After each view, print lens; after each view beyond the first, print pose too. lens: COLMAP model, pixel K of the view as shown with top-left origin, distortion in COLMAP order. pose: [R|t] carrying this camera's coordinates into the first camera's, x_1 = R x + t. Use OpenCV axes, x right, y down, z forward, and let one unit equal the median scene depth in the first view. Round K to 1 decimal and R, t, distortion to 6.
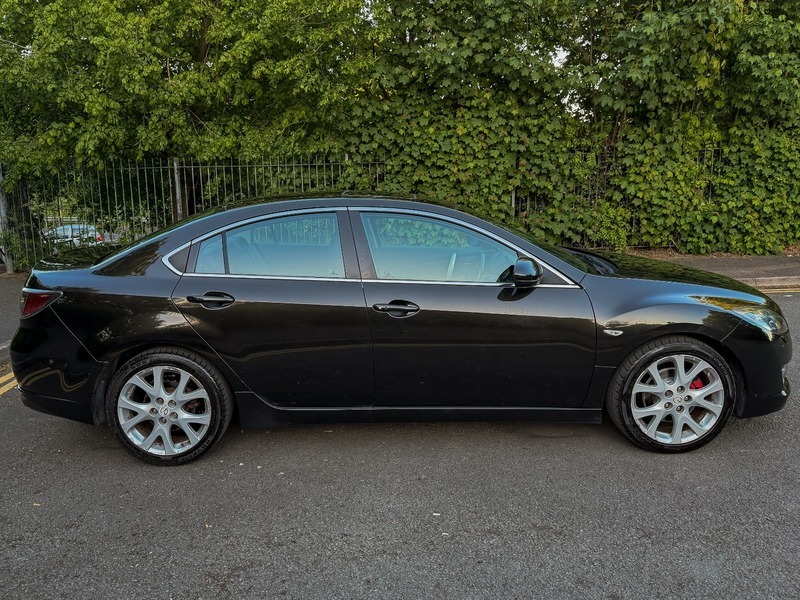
lens RADIAL K [[609.9, 0, 400.6], [0, 609.9, 281.6], [0, 0, 1]] dist [-0.008818, -0.008470]
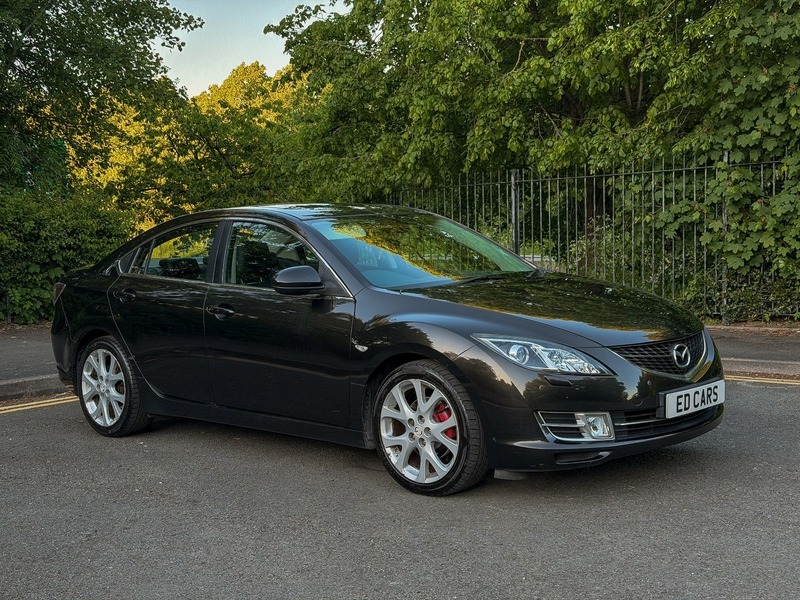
lens RADIAL K [[1024.6, 0, 370.1], [0, 1024.6, 280.0], [0, 0, 1]] dist [0.020615, 0.022865]
pose [[0.726038, 0.027614, -0.687100, 0.412439], [-0.084268, 0.995235, -0.049047, 0.015023], [0.682472, 0.093511, 0.724905, -0.049370]]
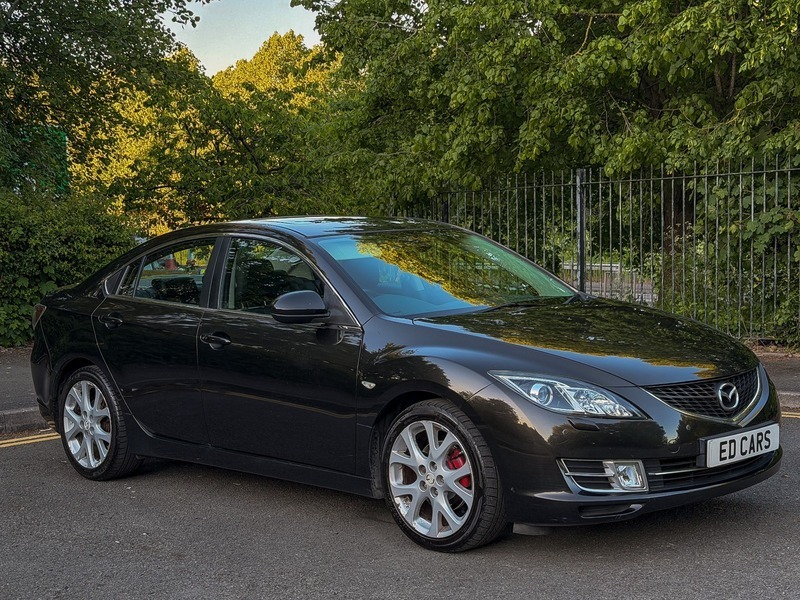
lens RADIAL K [[1213.4, 0, 399.5], [0, 1213.4, 317.1], [0, 0, 1]] dist [-0.004925, 0.122200]
pose [[0.710285, 0.045417, -0.702448, 0.439564], [-0.090572, 0.995518, -0.027216, 0.008563], [0.698063, 0.082953, 0.711215, -0.051523]]
